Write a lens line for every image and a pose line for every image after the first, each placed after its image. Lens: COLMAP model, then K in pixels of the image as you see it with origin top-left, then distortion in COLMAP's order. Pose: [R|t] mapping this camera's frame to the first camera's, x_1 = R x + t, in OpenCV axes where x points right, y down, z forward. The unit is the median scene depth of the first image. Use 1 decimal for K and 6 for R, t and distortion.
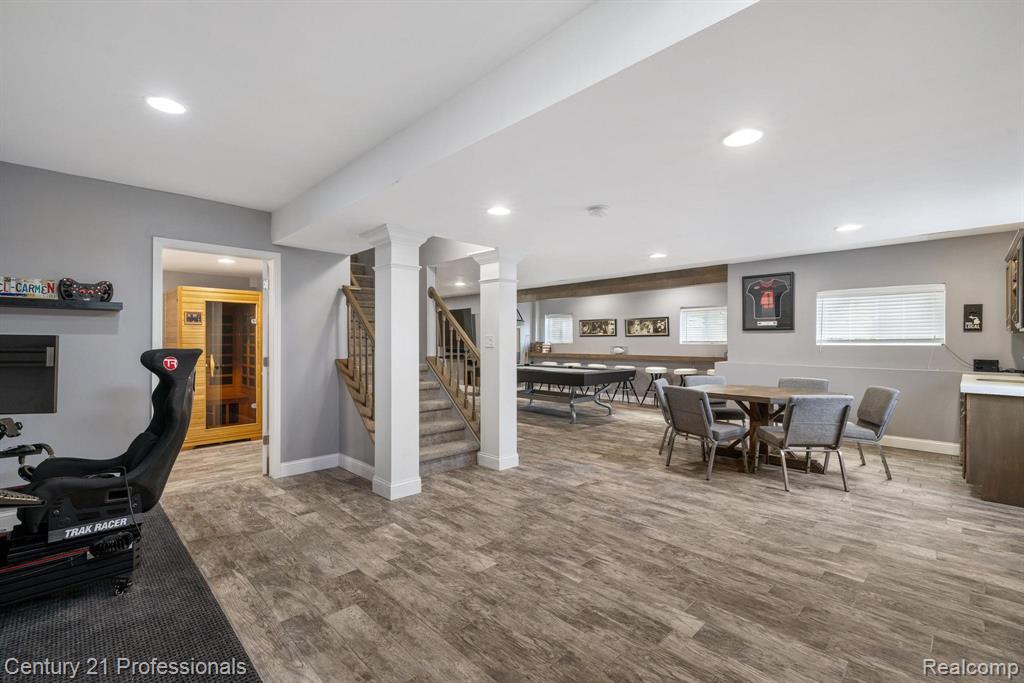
lens RADIAL K [[448.1, 0, 512.9], [0, 448.1, 345.7], [0, 0, 1]] dist [0.005612, 0.000911]
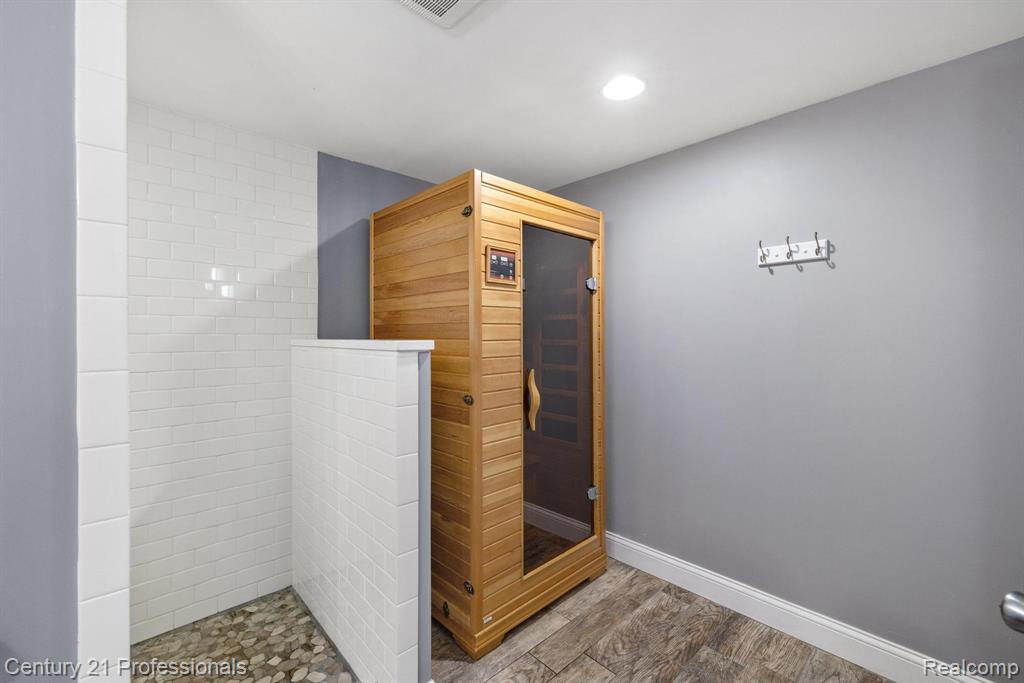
lens RADIAL K [[448.1, 0, 521.1], [0, 448.1, 335.4], [0, 0, 1]] dist [0.005612, 0.000911]
pose [[0.999849, -0.009504, 0.014558, -0.690101], [0.009558, 0.999948, -0.003598, -0.006897], [-0.014523, 0.003736, 0.999888, 0.642778]]
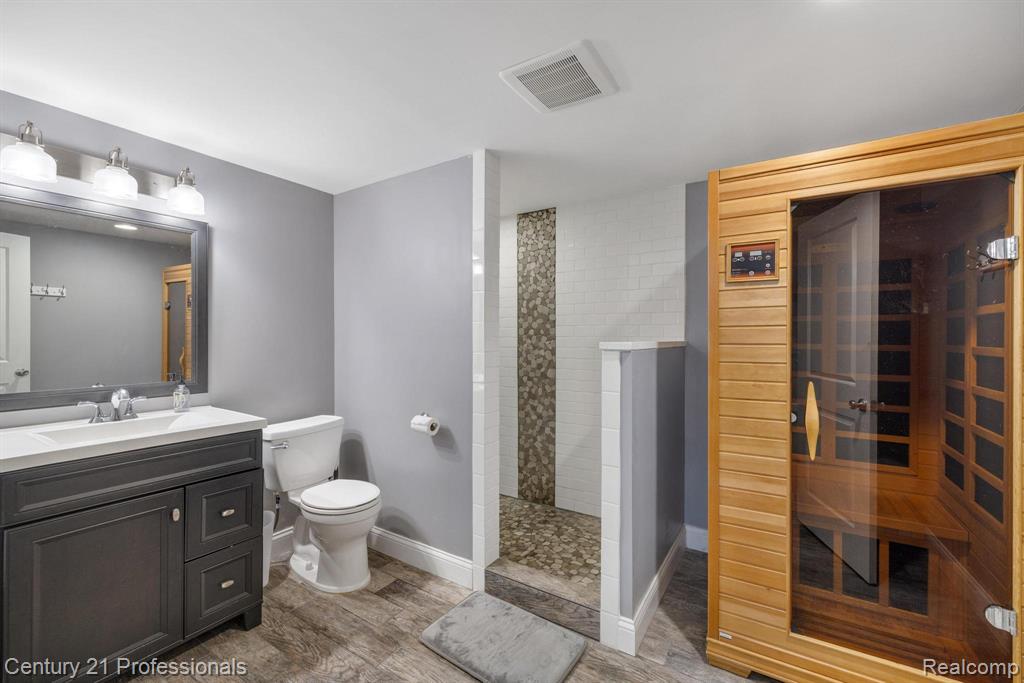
lens RADIAL K [[448.1, 0, 506.3], [0, 448.1, 342.3], [0, 0, 1]] dist [0.005612, 0.000911]
pose [[0.226490, 0.005967, -0.973995, -0.438362], [-0.006629, 0.999968, 0.004585, -0.006277], [0.973991, 0.005418, 0.226522, 0.751427]]
